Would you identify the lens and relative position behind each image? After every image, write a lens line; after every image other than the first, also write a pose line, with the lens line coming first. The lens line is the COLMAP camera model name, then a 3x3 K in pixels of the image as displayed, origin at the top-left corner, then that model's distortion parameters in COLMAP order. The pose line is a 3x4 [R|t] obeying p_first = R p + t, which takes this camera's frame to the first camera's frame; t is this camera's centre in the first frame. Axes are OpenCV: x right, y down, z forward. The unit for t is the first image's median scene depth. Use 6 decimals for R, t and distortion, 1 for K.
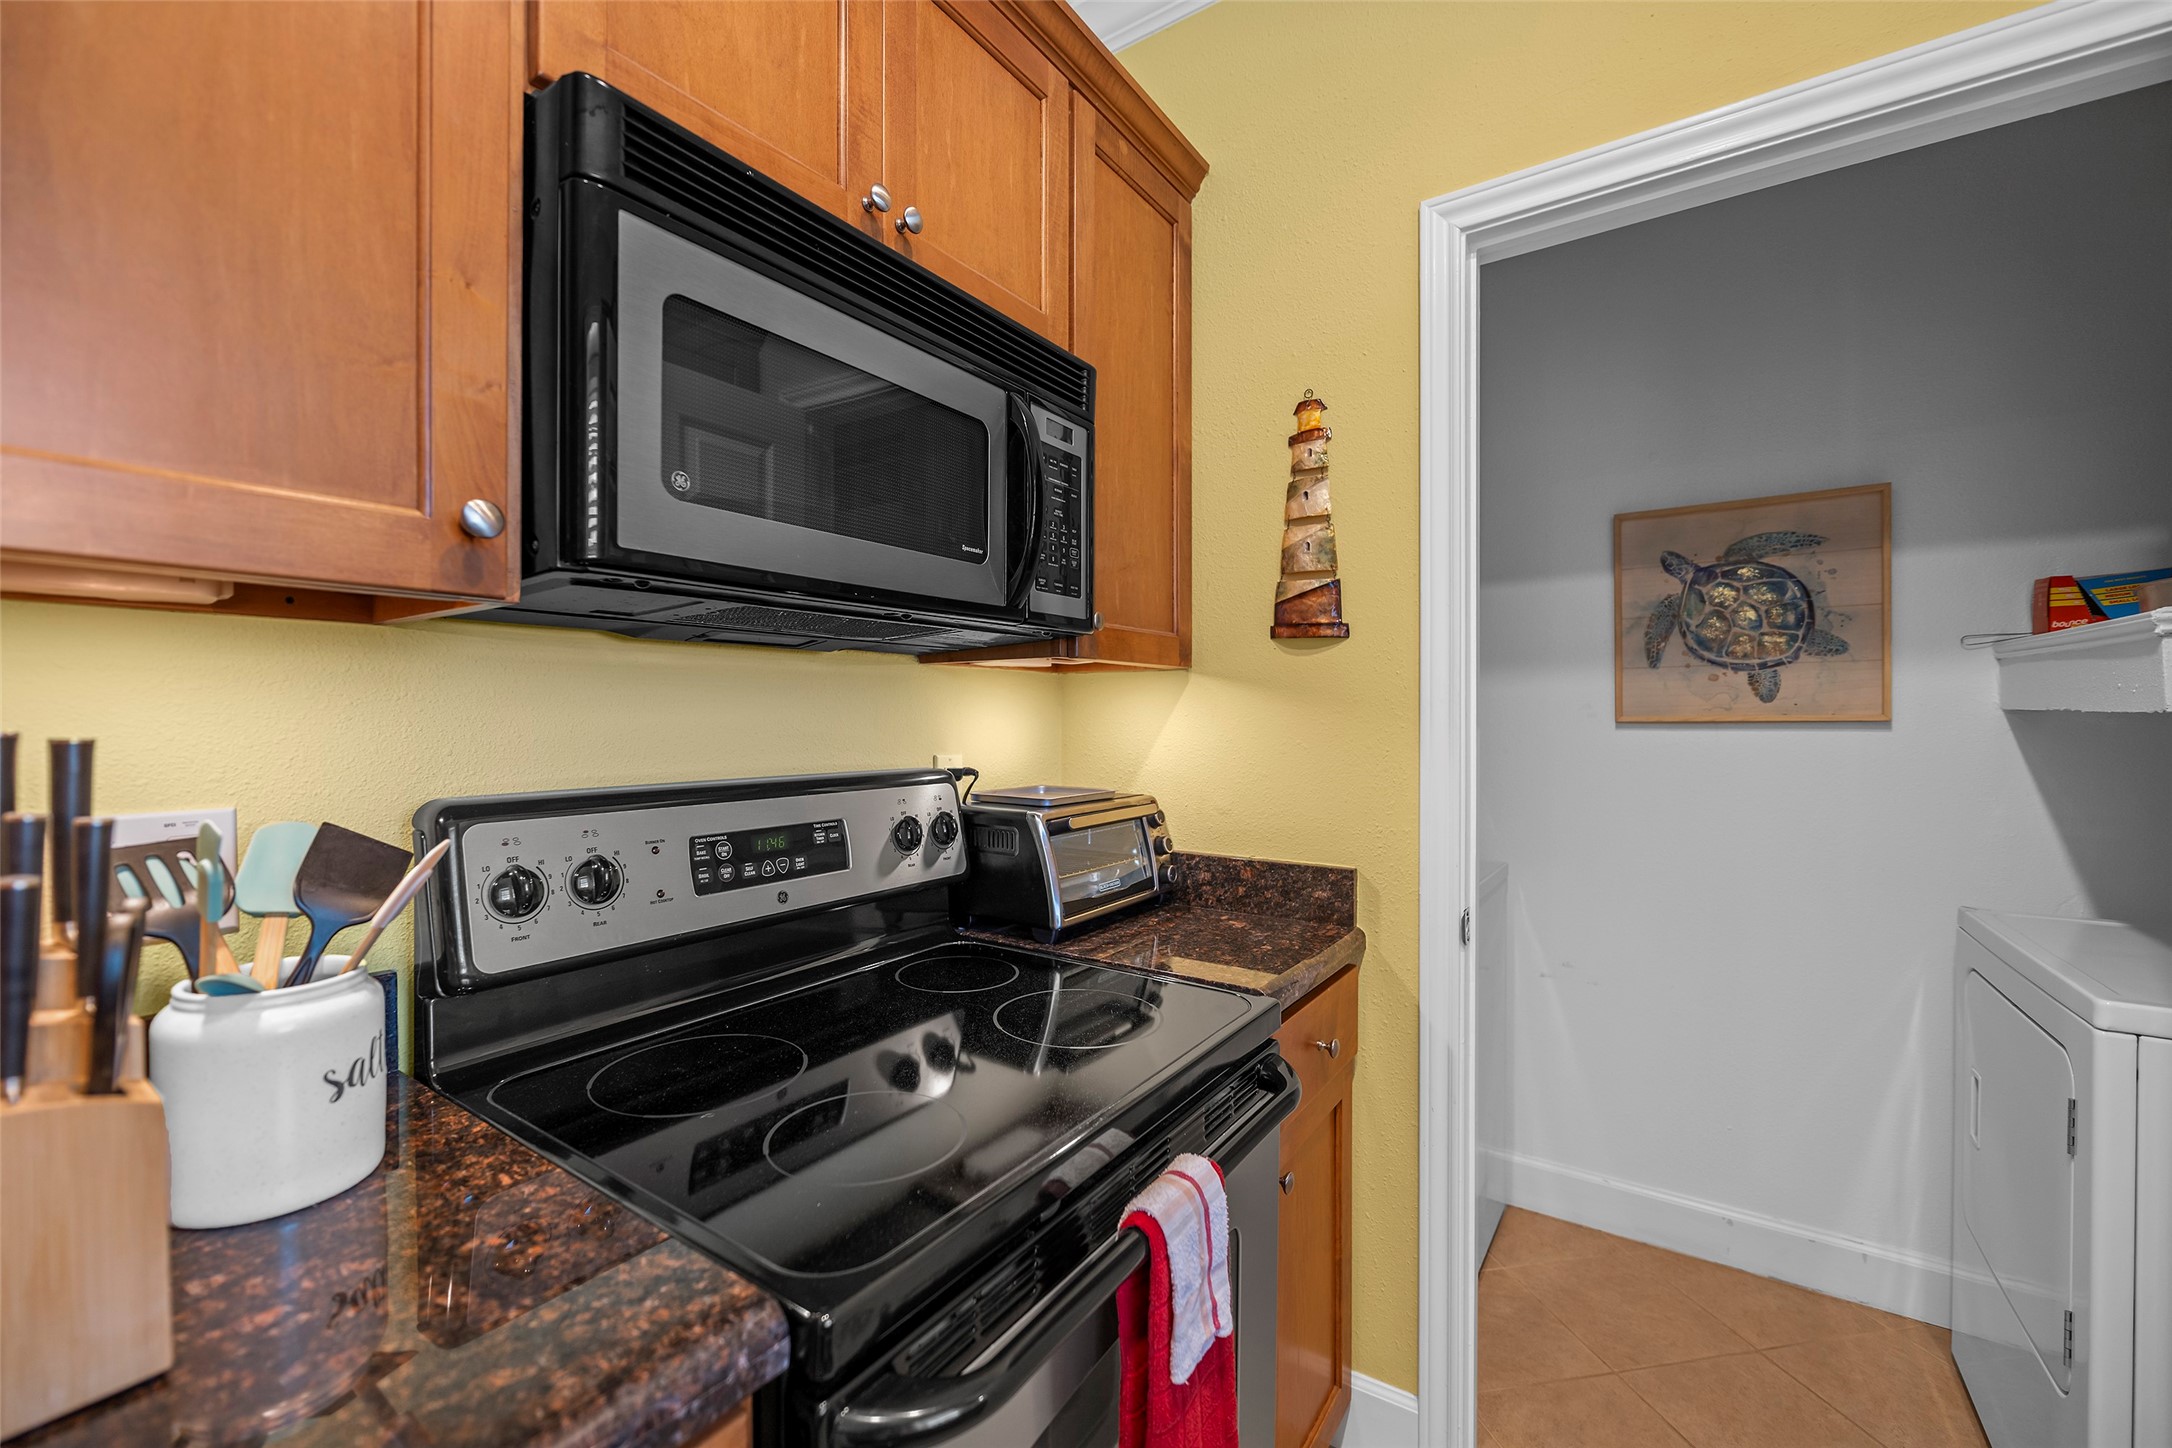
lens RADIAL K [[883.6, 0, 1081.7], [0, 883.6, 711.5], [0, 0, 1]] dist [-0.010892, -0.000866]
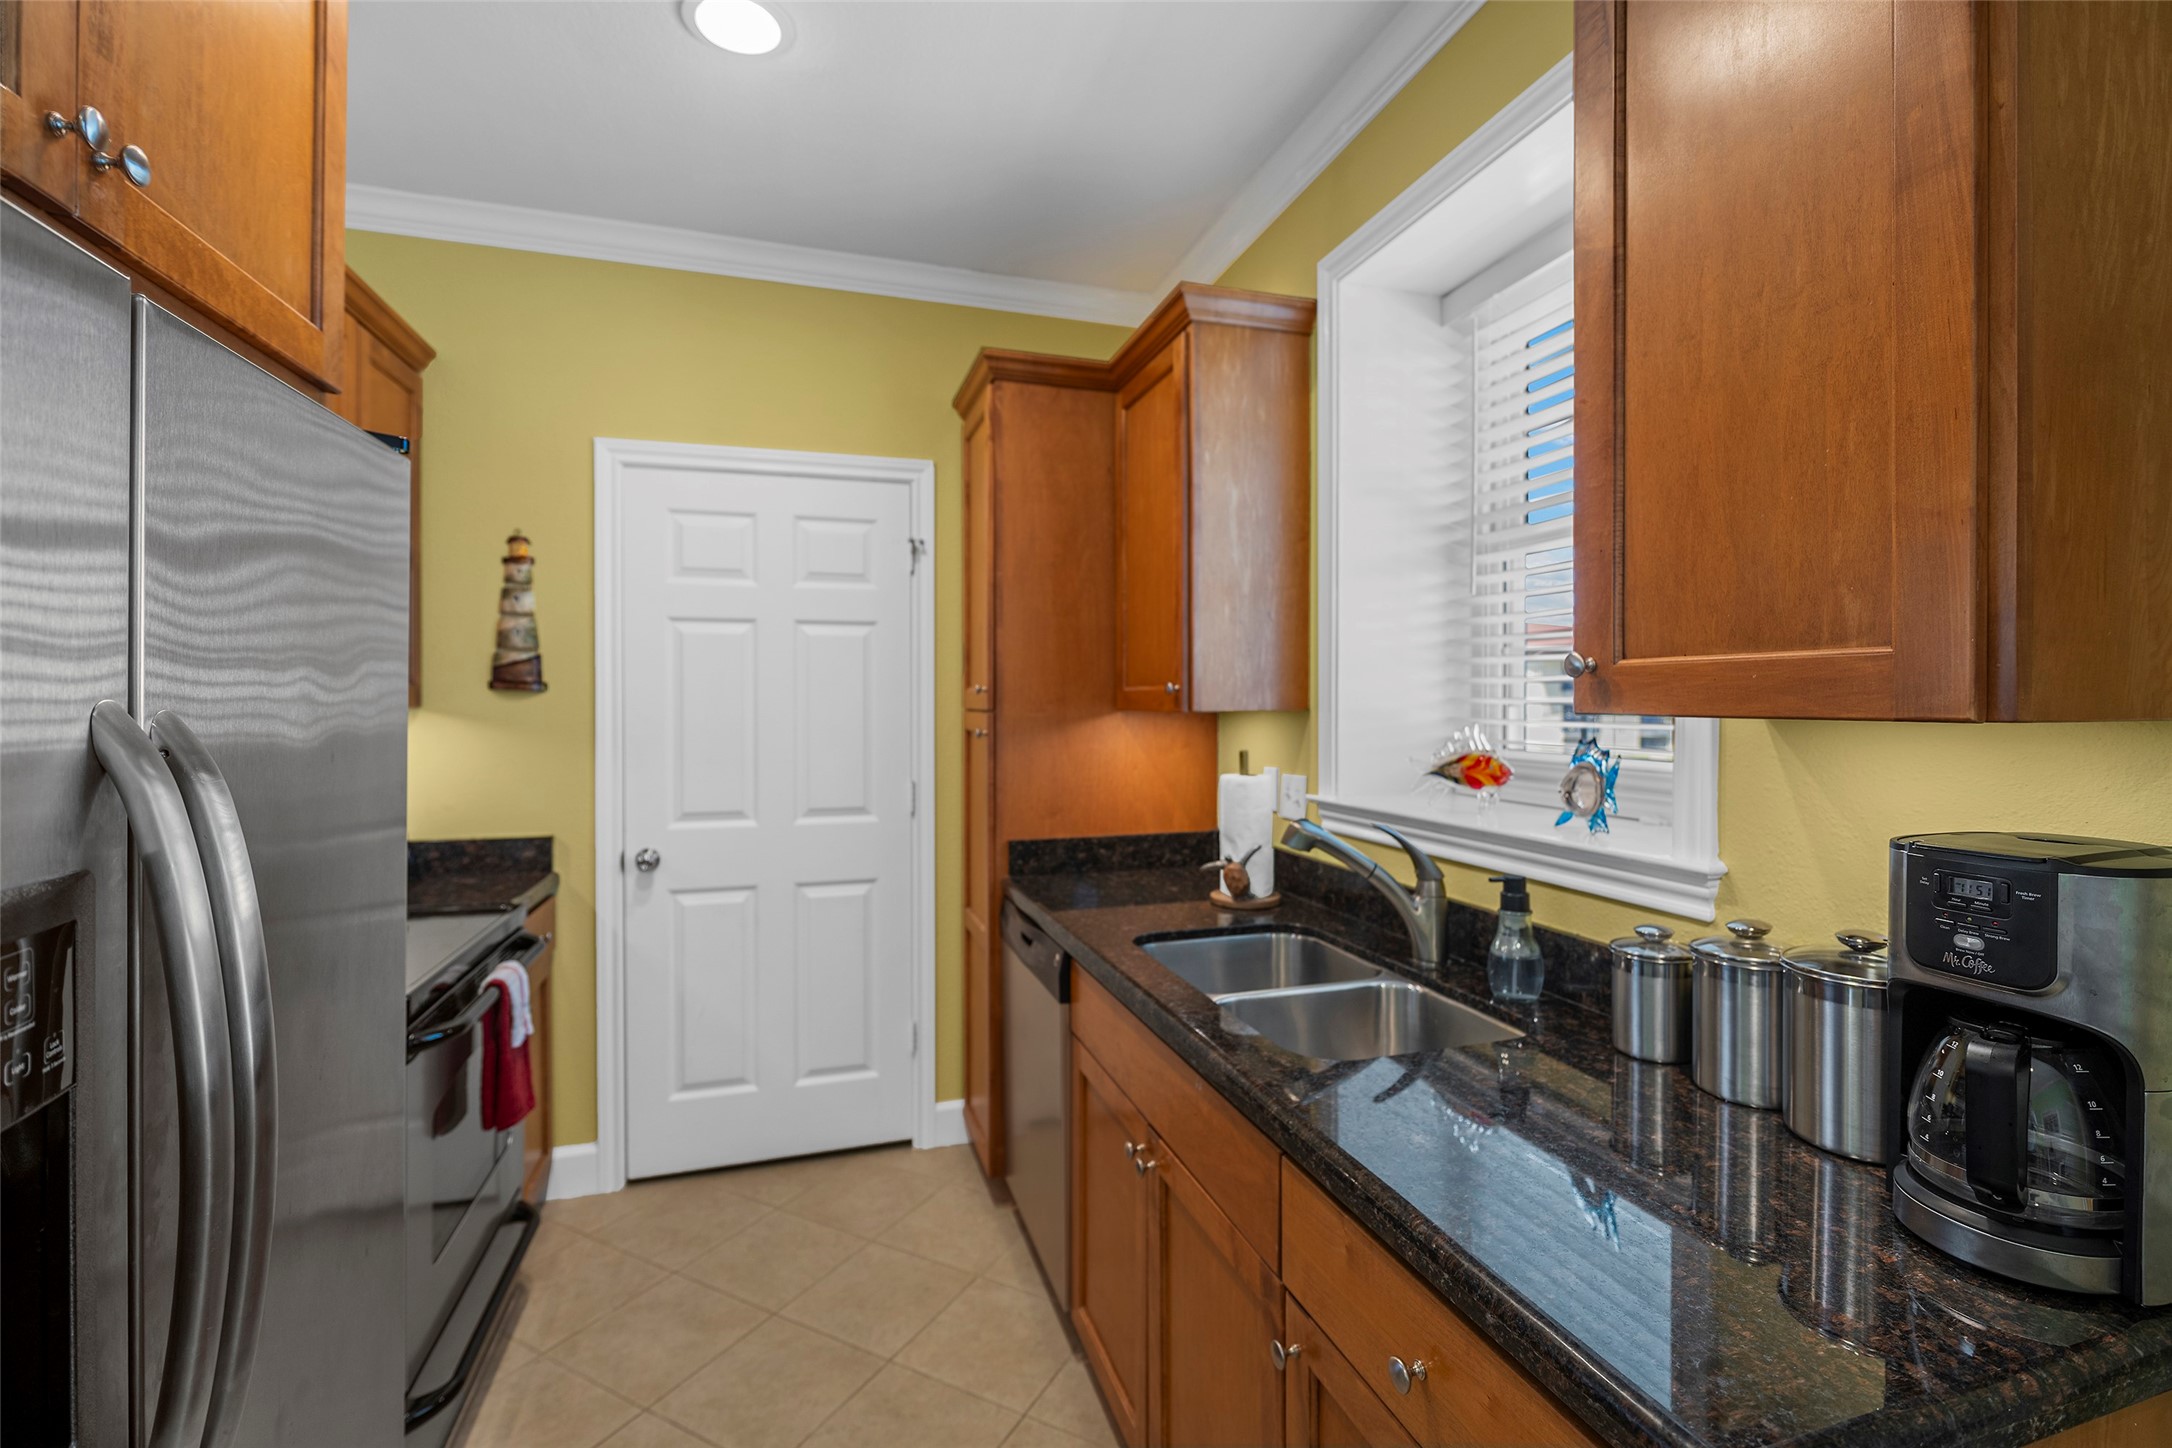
lens RADIAL K [[960.6, 0, 1077.7], [0, 960.6, 705.2], [0, 0, 1]] dist [0.004648, -0.000507]
pose [[0.623190, -0.001894, 0.782068, -0.453958], [0.003615, 0.999993, -0.000459, -0.053058], [-0.782062, 0.003113, 0.623193, -0.823599]]
